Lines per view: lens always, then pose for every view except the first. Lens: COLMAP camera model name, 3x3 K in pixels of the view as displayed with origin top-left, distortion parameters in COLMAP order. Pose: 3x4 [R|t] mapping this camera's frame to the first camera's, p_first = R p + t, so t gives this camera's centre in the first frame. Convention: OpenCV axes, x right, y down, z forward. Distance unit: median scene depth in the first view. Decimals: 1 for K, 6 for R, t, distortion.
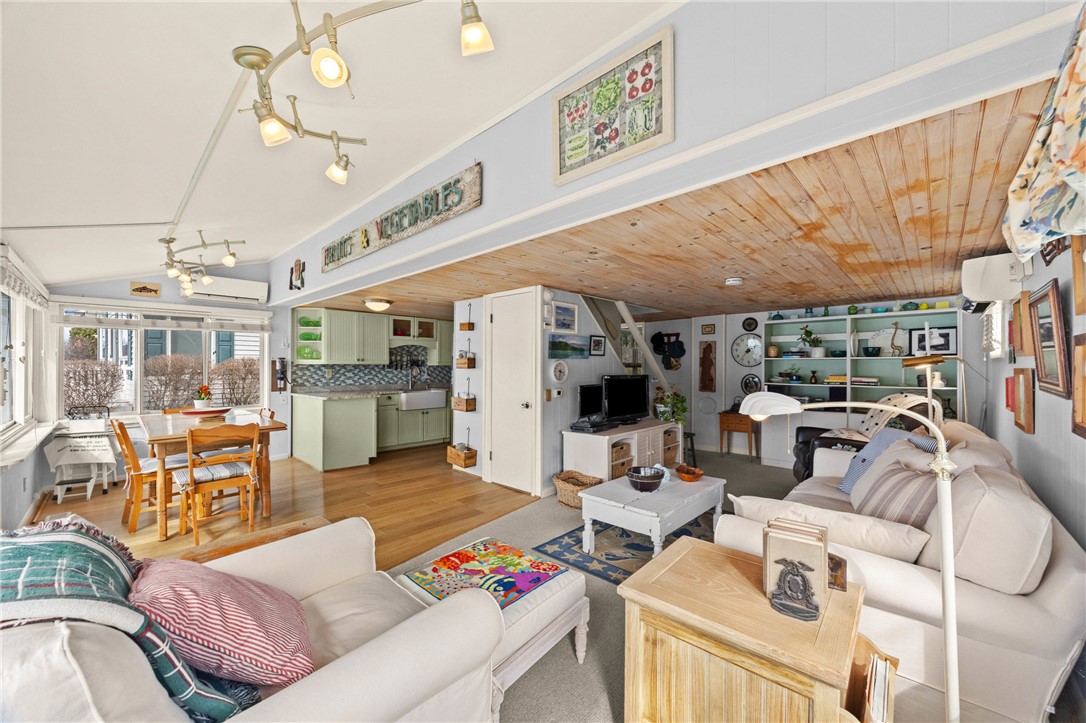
lens RADIAL K [[411.7, 0, 540.9], [0, 411.7, 364.4], [0, 0, 1]] dist [-0.001034, 0.000125]
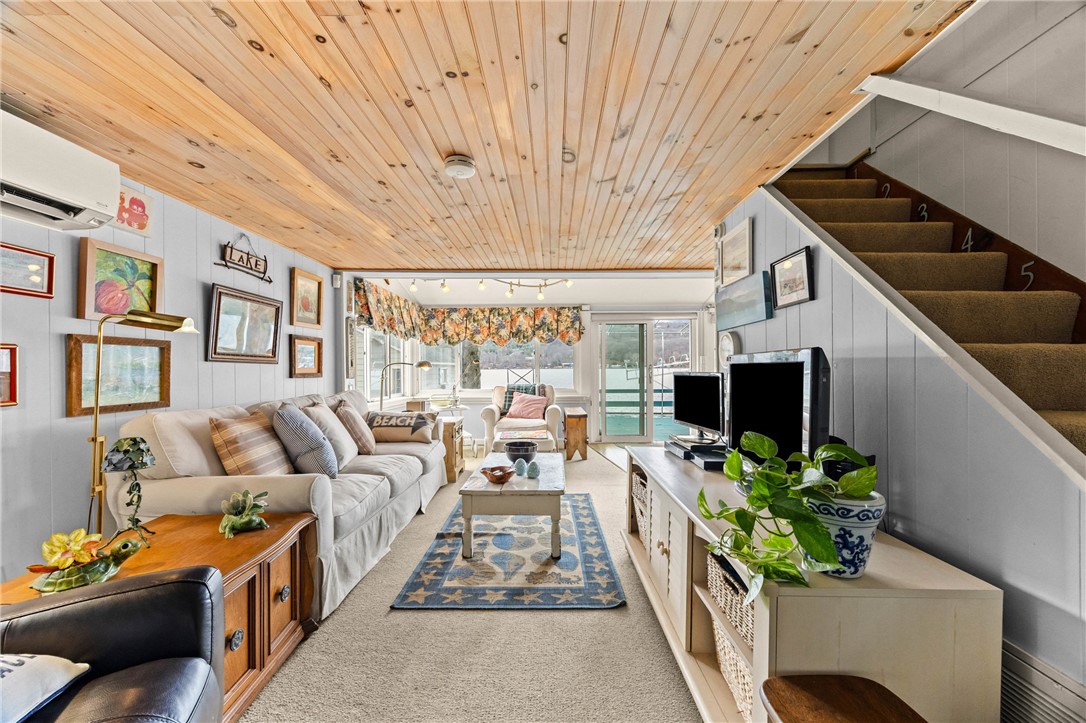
lens RADIAL K [[415.6, 0, 546.5], [0, 415.6, 368.2], [0, 0, 1]] dist [-0.000294, -0.000062]
pose [[-0.729817, 0.000814, -0.683642, 0.538041], [0.002501, 0.999996, -0.001479, 0.035046], [0.683638, -0.002789, -0.729816, 1.044475]]
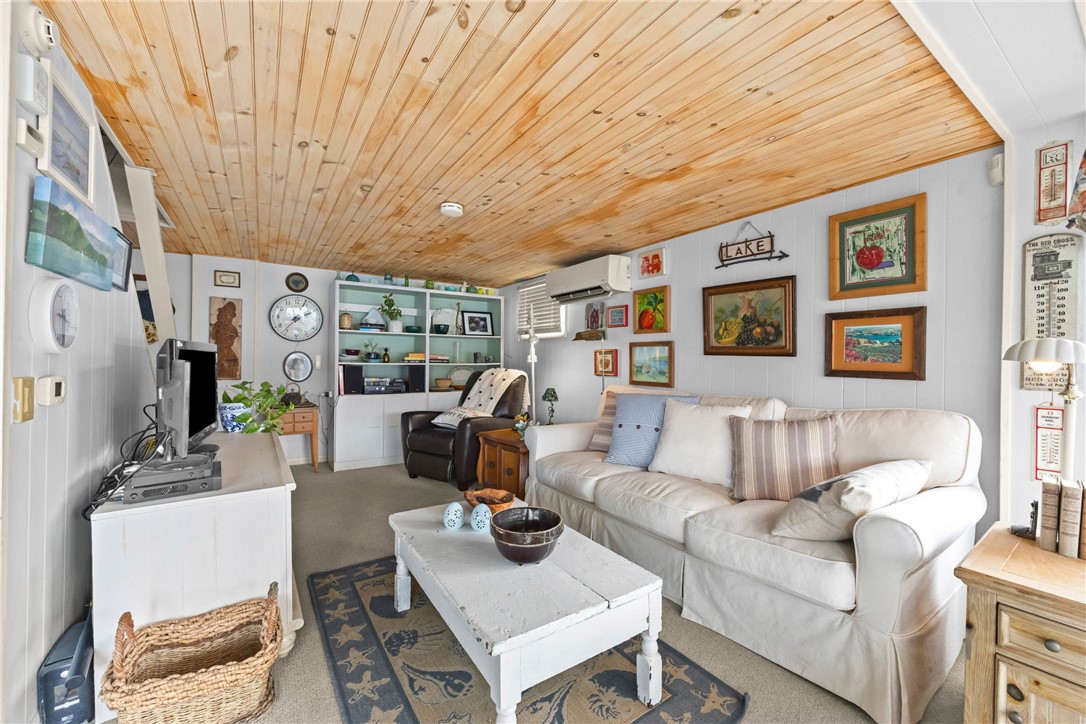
lens RADIAL K [[426.4, 0, 543.0], [0, 426.4, 362.0], [0, 0, 1]] dist [-0.000647, 0.000195]
pose [[0.217030, -0.003704, 0.976158, -0.145173], [-0.015746, 0.999849, 0.007295, 0.034553], [-0.976038, -0.016954, 0.216939, 0.495033]]
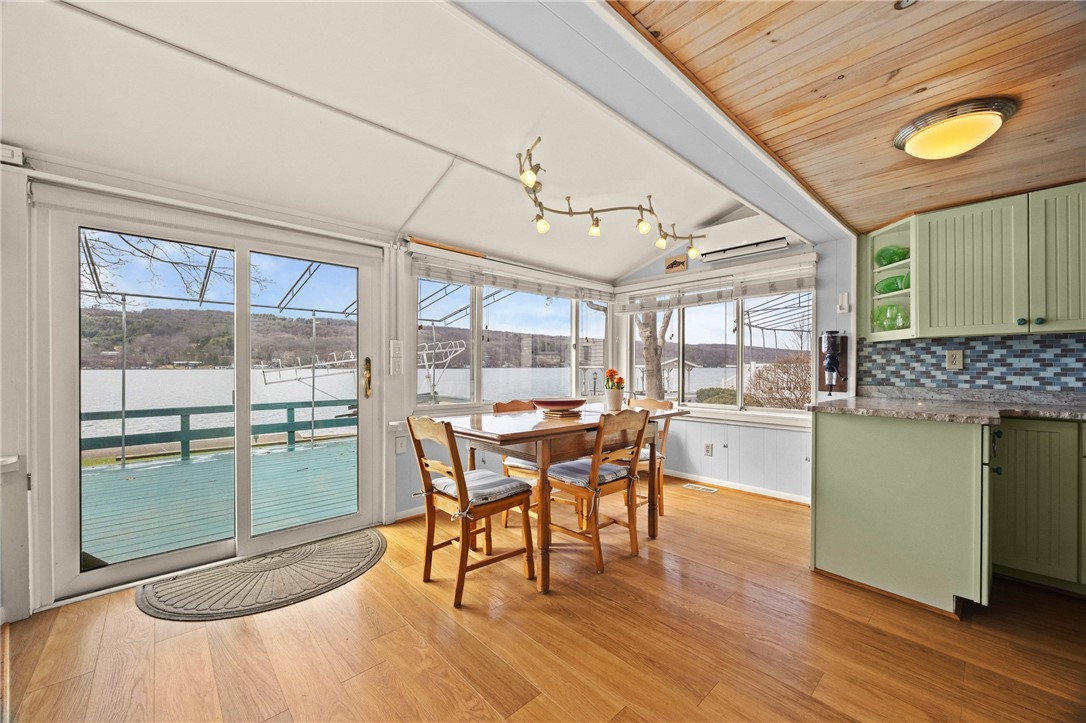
lens RADIAL K [[421.1, 0, 546.9], [0, 421.1, 367.0], [0, 0, 1]] dist [-0.001570, -0.000060]
pose [[-0.054892, -0.003519, -0.998486, -0.049642], [0.001414, 0.999993, -0.003602, 0.037050], [0.998491, -0.001610, -0.054886, 0.714923]]
